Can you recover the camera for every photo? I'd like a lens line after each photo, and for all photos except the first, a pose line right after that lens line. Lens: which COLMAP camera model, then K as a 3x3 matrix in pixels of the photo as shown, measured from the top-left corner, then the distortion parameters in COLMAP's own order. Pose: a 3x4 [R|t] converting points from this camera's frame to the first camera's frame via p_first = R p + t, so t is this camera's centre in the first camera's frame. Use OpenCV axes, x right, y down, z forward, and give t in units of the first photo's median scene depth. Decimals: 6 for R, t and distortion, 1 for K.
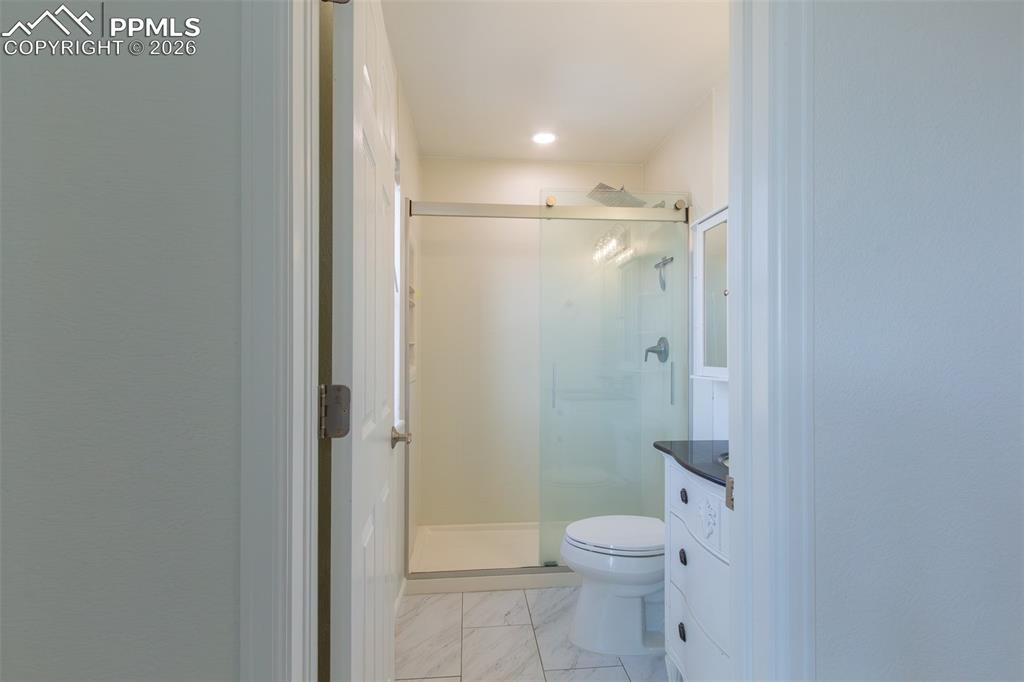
lens RADIAL K [[472.0, 0, 509.0], [0, 472.0, 350.4], [0, 0, 1]] dist [0.003829, -0.000367]
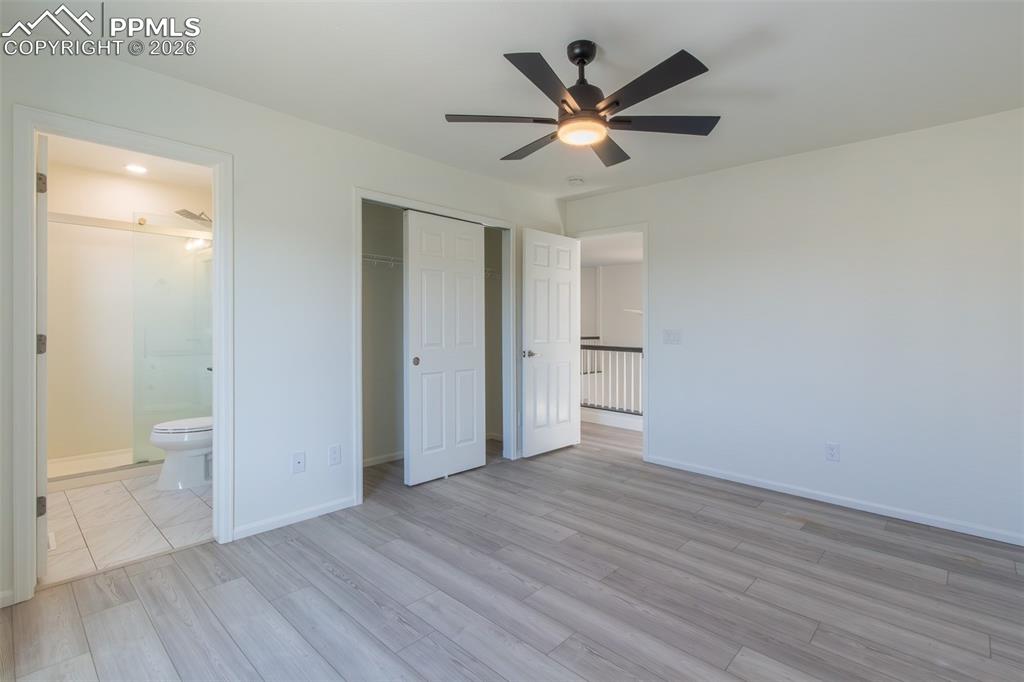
lens RADIAL K [[471.3, 0, 512.4], [0, 471.3, 324.2], [0, 0, 1]] dist [0.002122, 0.000195]
pose [[0.730246, -0.001075, 0.683183, -0.073320], [-0.005780, 0.999953, 0.007751, -0.006583], [-0.683160, -0.009609, 0.730206, -0.843621]]
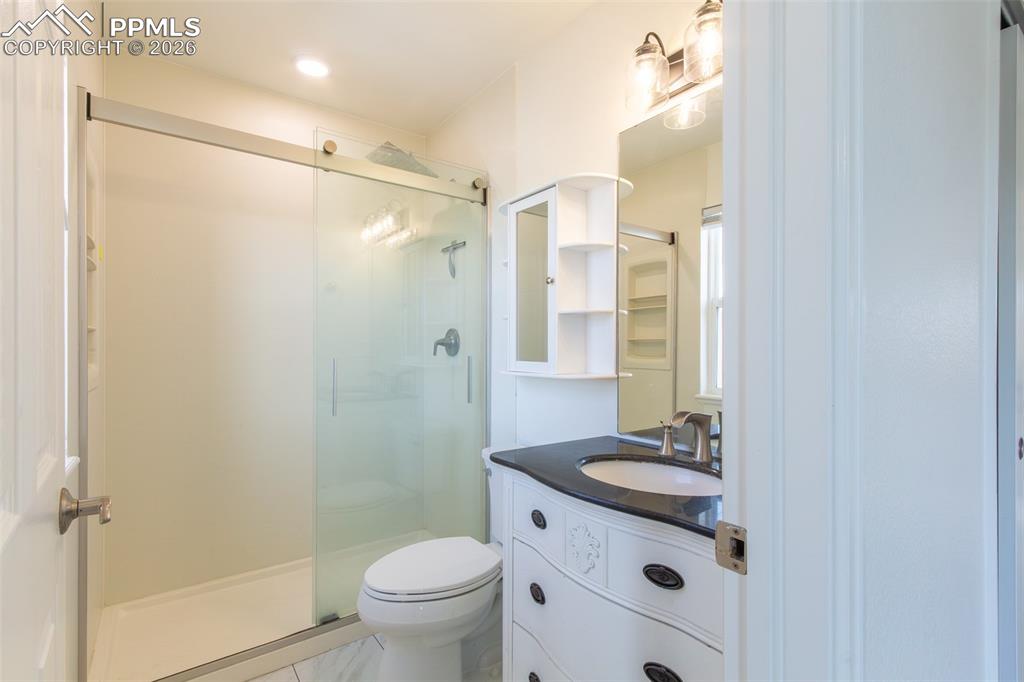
lens RADIAL K [[472.0, 0, 509.0], [0, 472.0, 350.4], [0, 0, 1]] dist [0.003829, -0.000367]
pose [[0.858546, 0.001287, 0.512735, -0.051970], [-0.008382, 0.999898, 0.011526, 0.002698], [-0.512668, -0.014193, 0.858469, 0.177632]]
